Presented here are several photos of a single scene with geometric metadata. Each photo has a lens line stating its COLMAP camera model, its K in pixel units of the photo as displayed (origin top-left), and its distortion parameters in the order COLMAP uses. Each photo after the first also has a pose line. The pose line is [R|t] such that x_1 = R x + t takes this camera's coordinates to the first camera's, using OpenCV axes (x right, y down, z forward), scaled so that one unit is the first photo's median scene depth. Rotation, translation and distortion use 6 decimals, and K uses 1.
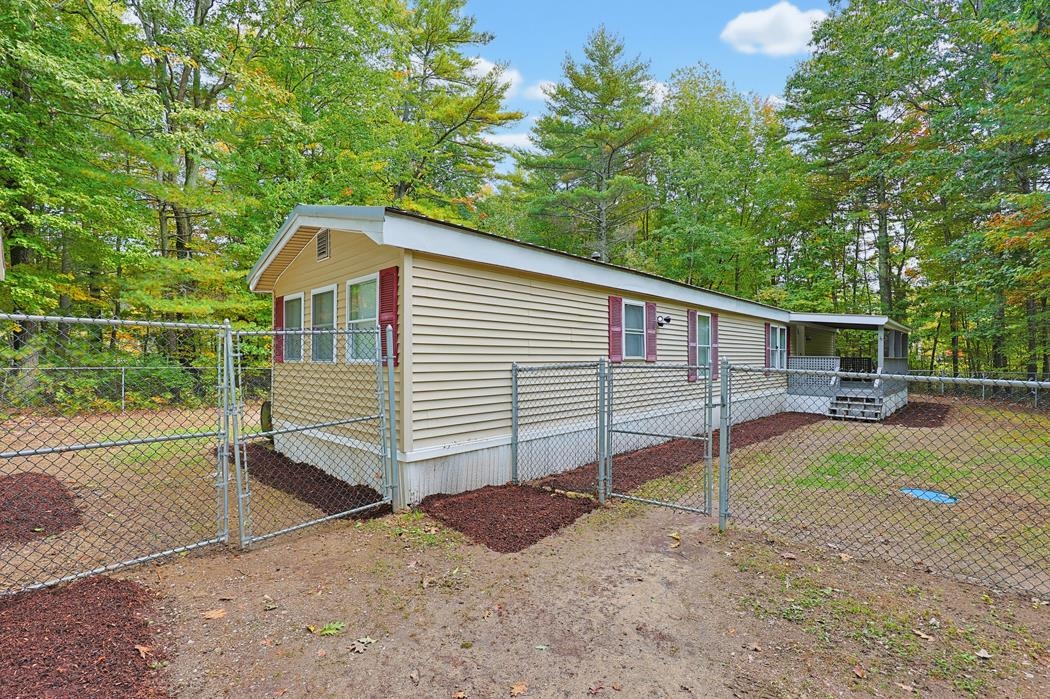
lens RADIAL K [[442.8, 0, 534.9], [0, 442.8, 355.1], [0, 0, 1]] dist [0.000377, 0.000212]
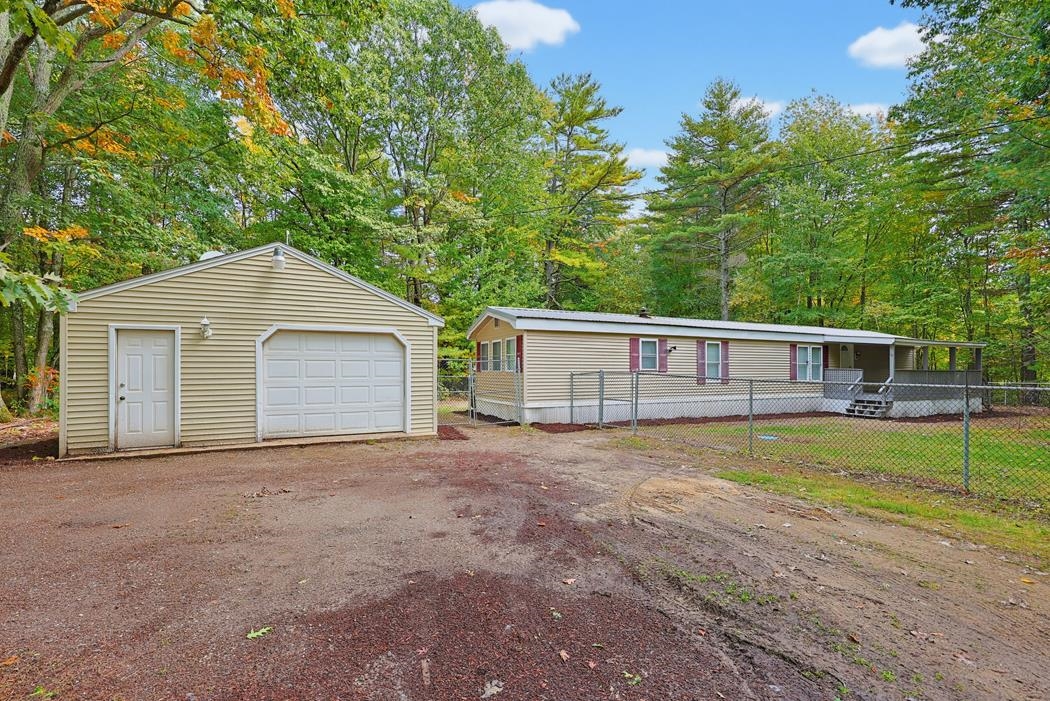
lens RADIAL K [[428.5, 0, 524.9], [0, 428.5, 371.1], [0, 0, 1]] dist [0.000482, 0.000064]
pose [[0.928128, -0.001311, -0.372259, 0.261145], [0.002957, 0.999988, 0.003850, 0.002367], [0.372249, -0.004674, 0.928121, -0.543443]]
